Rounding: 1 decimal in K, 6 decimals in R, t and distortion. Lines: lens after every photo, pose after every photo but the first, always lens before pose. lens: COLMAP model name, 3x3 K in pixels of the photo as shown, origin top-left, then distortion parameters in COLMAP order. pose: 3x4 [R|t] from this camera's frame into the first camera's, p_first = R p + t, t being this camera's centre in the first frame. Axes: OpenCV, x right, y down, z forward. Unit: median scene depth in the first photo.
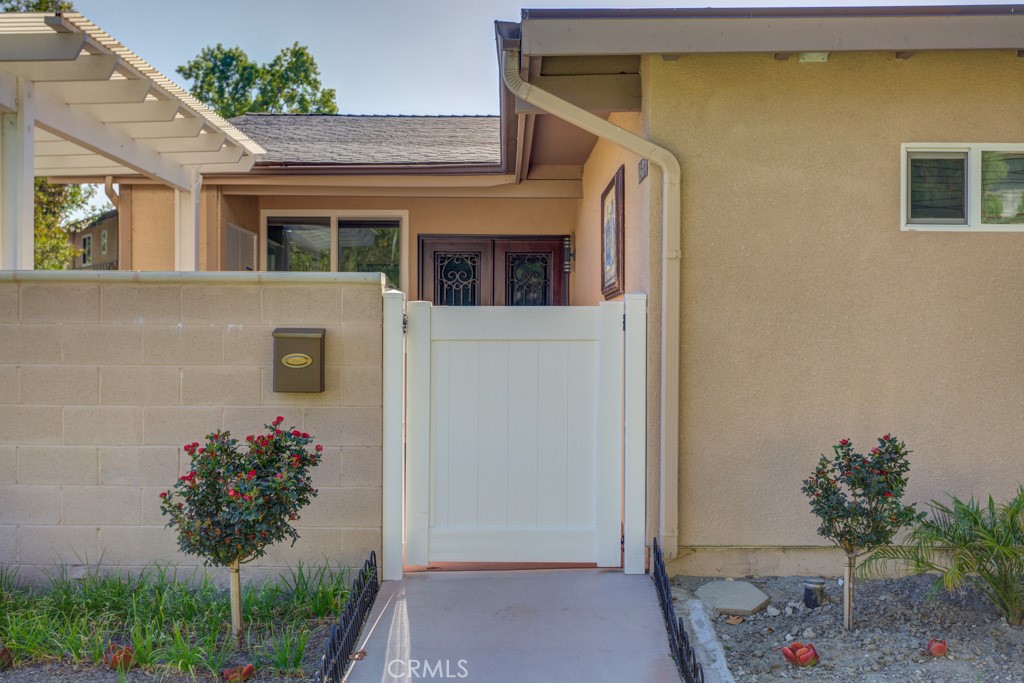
lens RADIAL K [[1147.1, 0, 514.3], [0, 1147.1, 340.3], [0, 0, 1]] dist [0.029604, -0.001344]
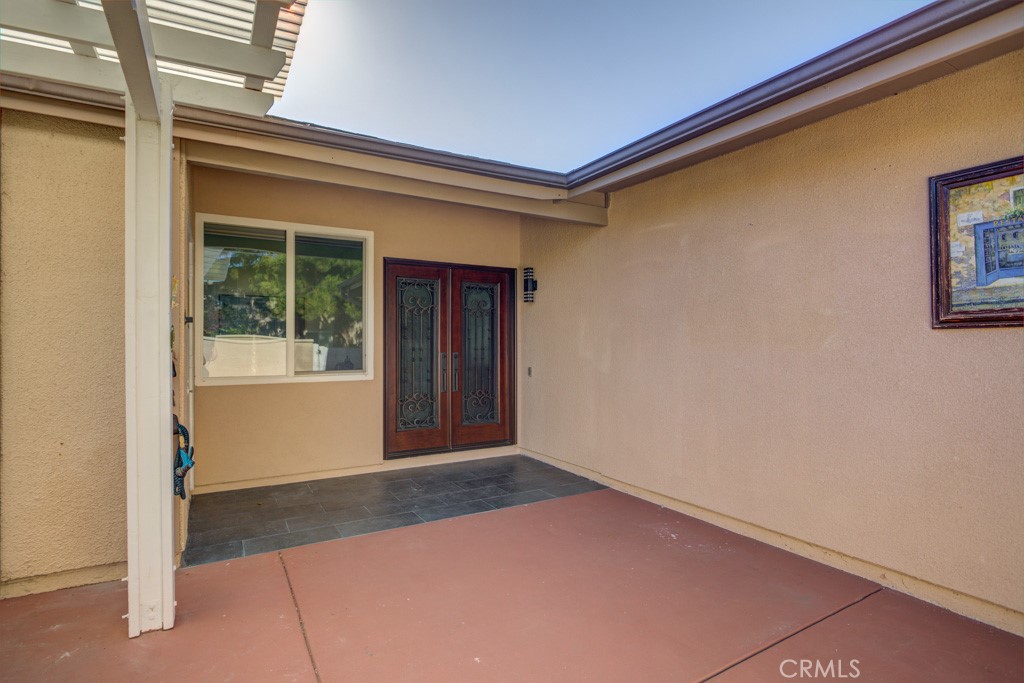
lens RADIAL K [[507.2, 0, 512.0], [0, 507.2, 341.5], [0, 0, 1]] dist [-0.002139, 0.000088]
pose [[0.861825, -0.005897, 0.507172, -0.430858], [0.008373, 0.999962, -0.002601, -0.038106], [-0.507137, 0.006488, 0.861841, 1.179496]]
